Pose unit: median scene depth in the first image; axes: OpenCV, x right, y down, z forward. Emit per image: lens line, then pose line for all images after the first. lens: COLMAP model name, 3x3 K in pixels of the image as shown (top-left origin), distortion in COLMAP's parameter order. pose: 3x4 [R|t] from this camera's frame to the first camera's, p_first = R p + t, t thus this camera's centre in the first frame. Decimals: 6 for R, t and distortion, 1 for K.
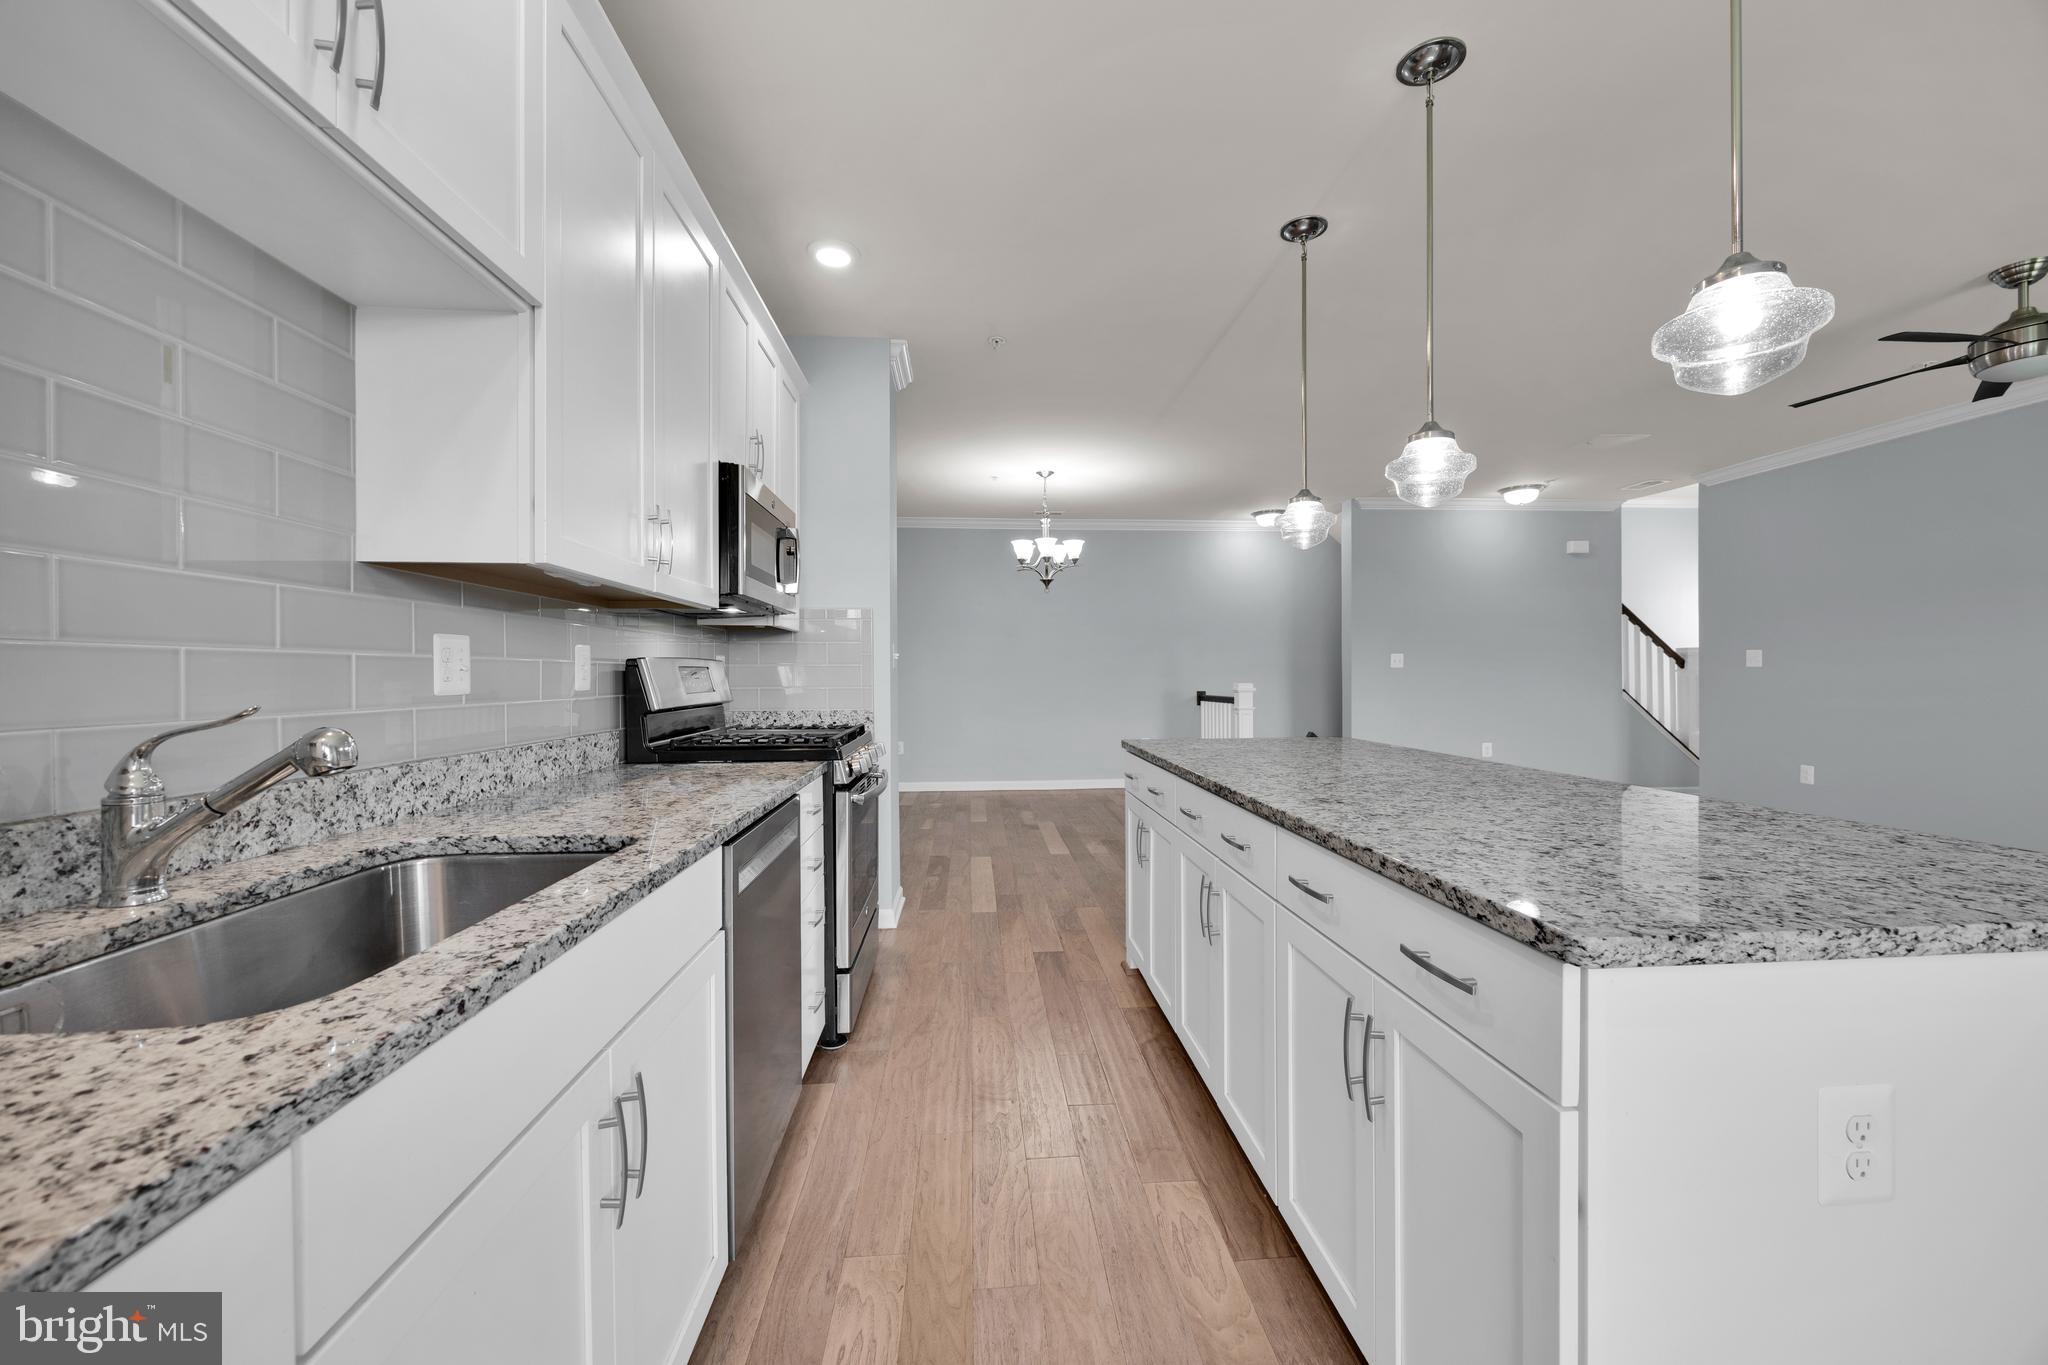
lens RADIAL K [[792.2, 0, 1019.2], [0, 792.2, 683.8], [0, 0, 1]] dist [-0.009329, 0.001886]
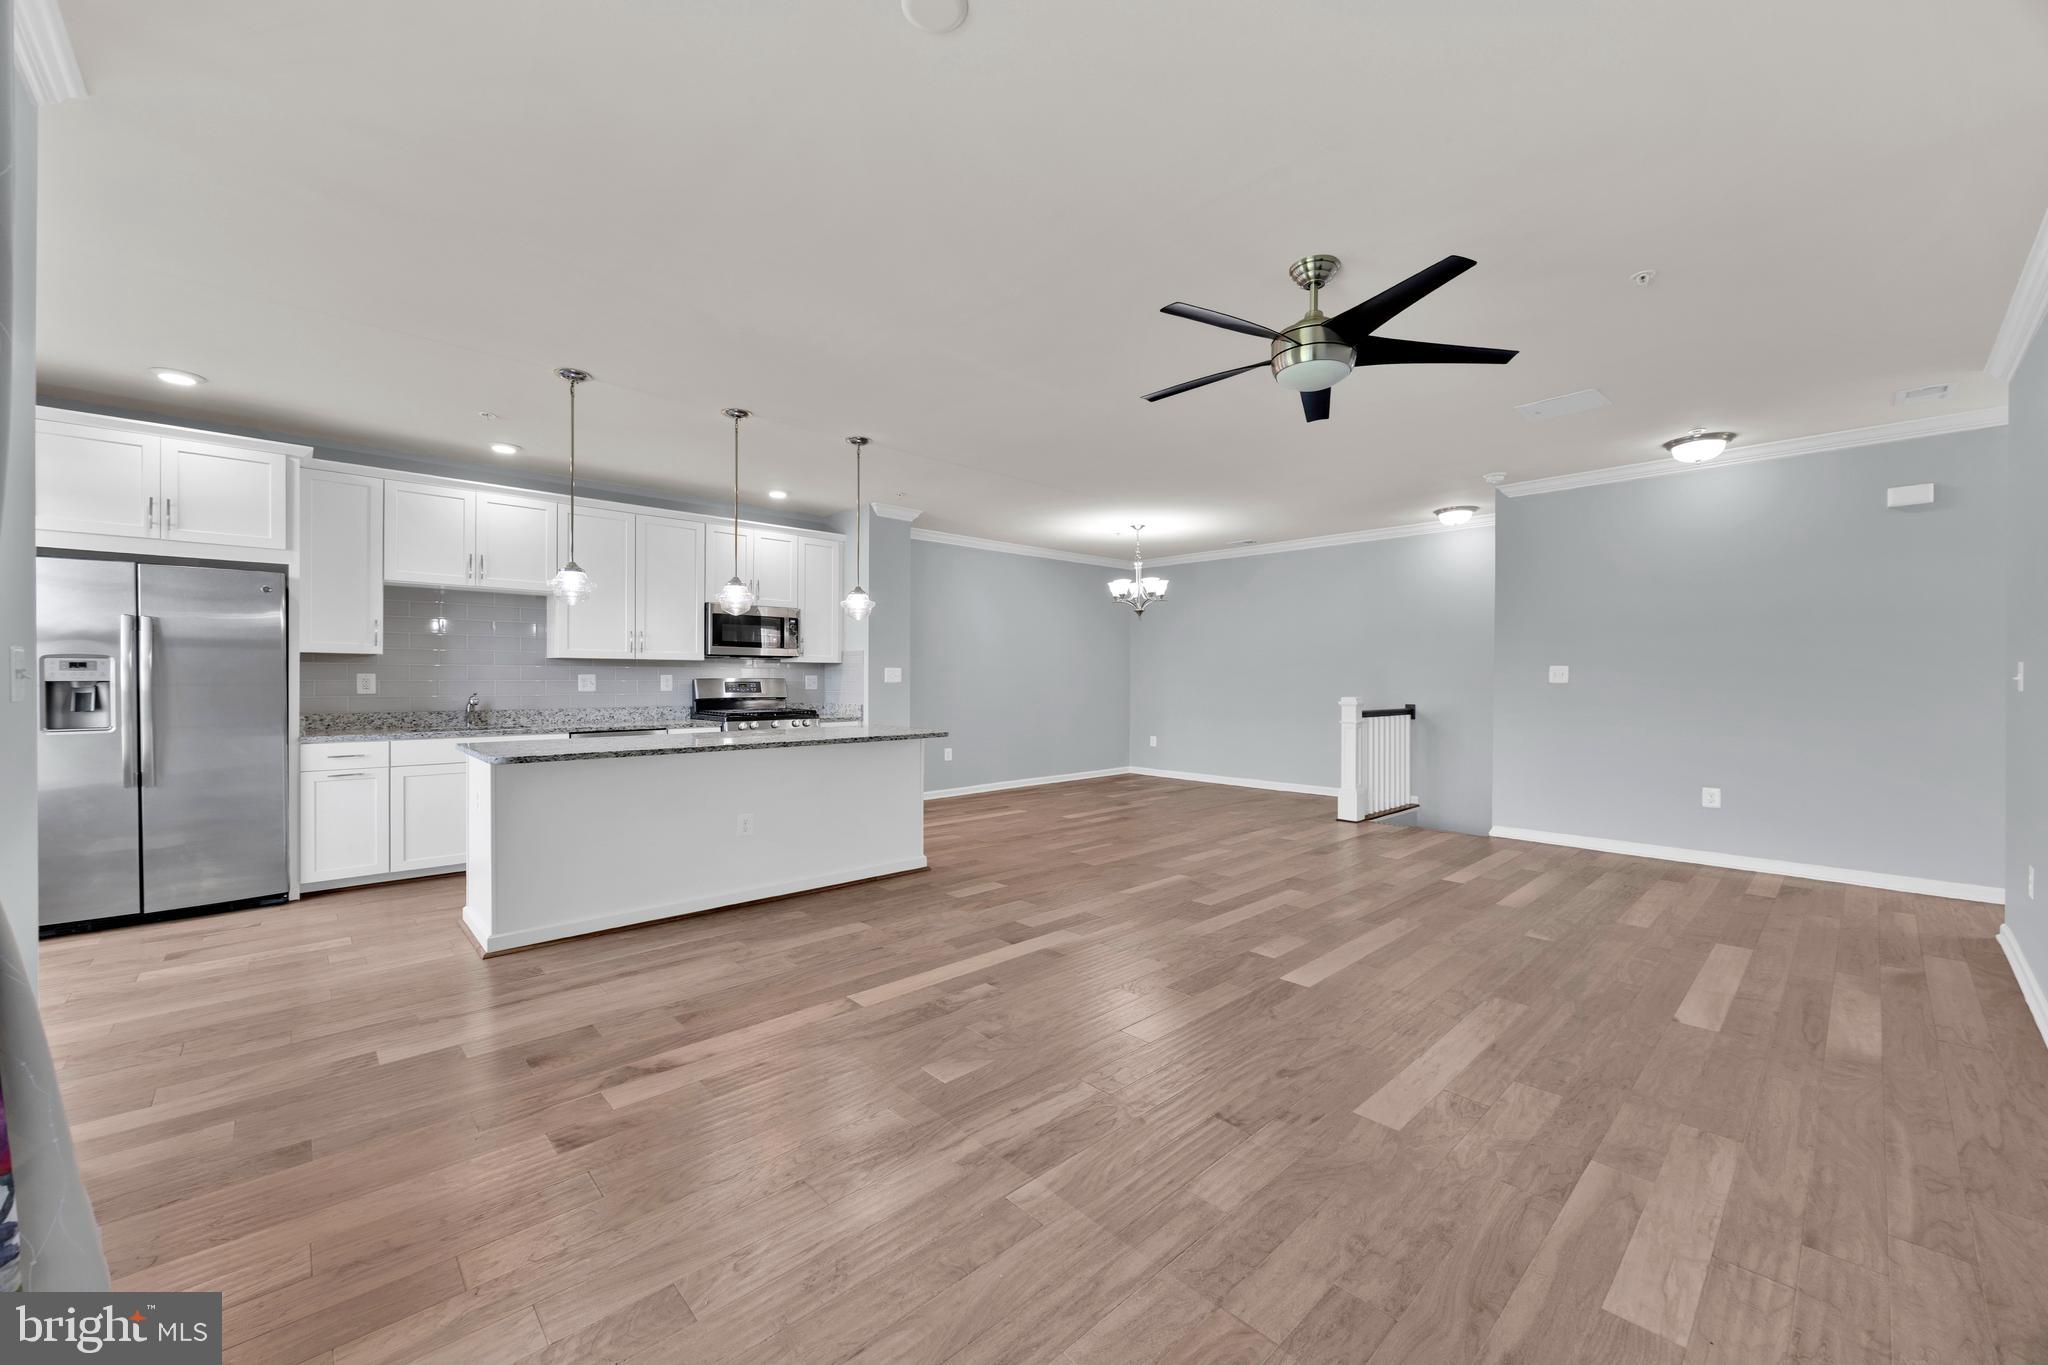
lens RADIAL K [[777.1, 0, 1037.6], [0, 777.1, 682.6], [0, 0, 1]] dist [-0.004951, 0.000021]
pose [[0.645202, 0.013052, -0.763900, 2.769705], [-0.015465, 0.999872, 0.004022, -0.059998], [0.763855, 0.009218, 0.645322, 0.255987]]
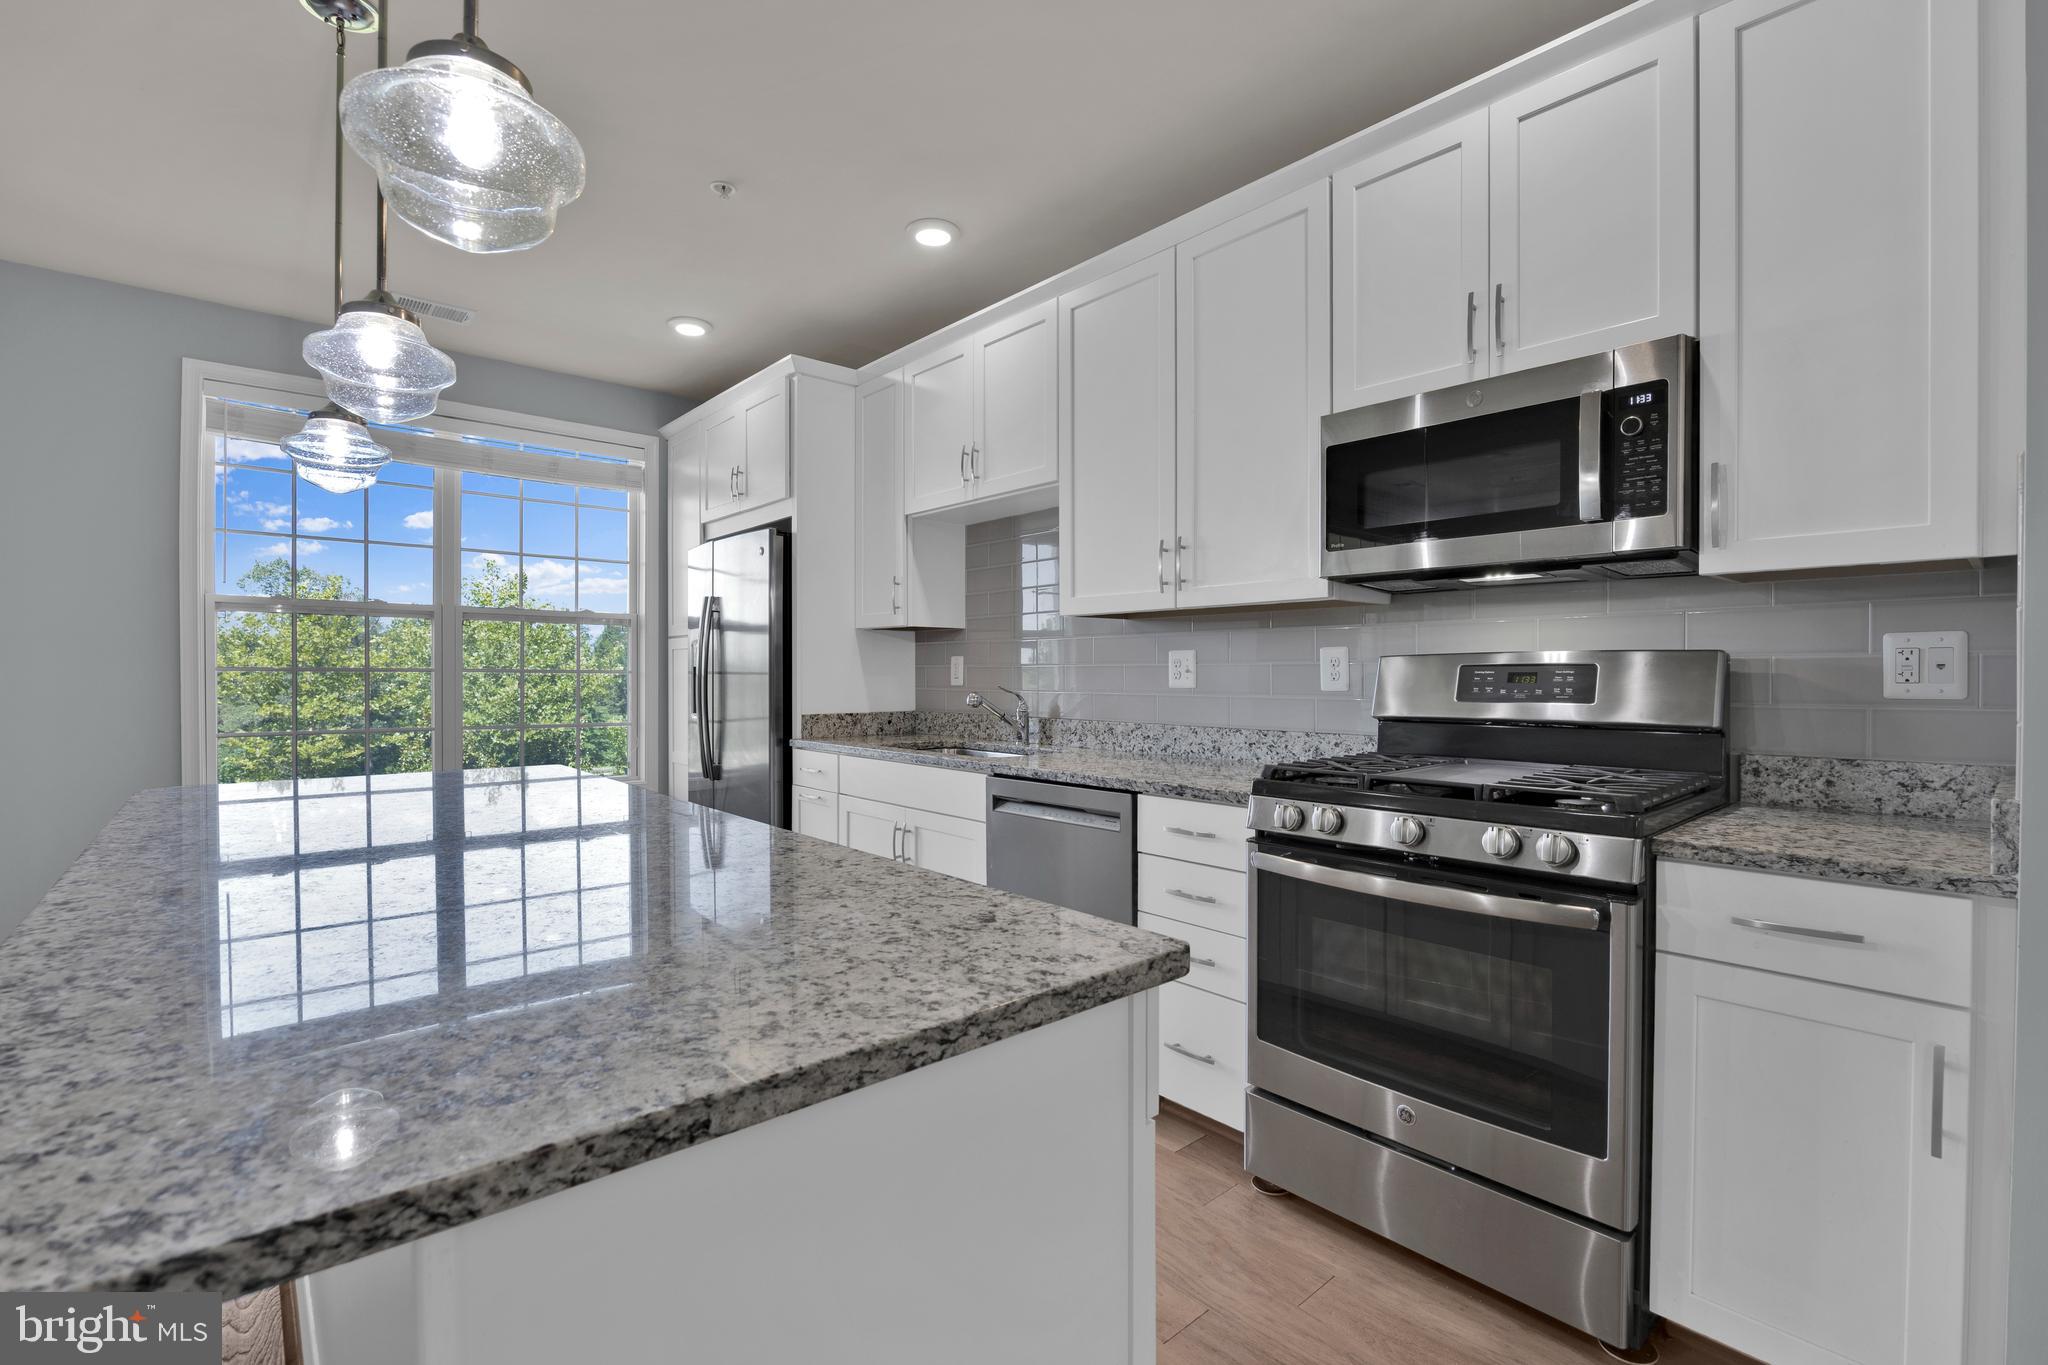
lens RADIAL K [[909.2, 0, 1030.5], [0, 909.2, 684.1], [0, 0, 1]] dist [-0.015812, 0.001863]
pose [[-0.787847, 0.012631, -0.615741, 0.569927], [-0.002252, 0.999724, 0.023389, -0.030844], [0.615866, 0.019813, -0.787601, 1.943550]]
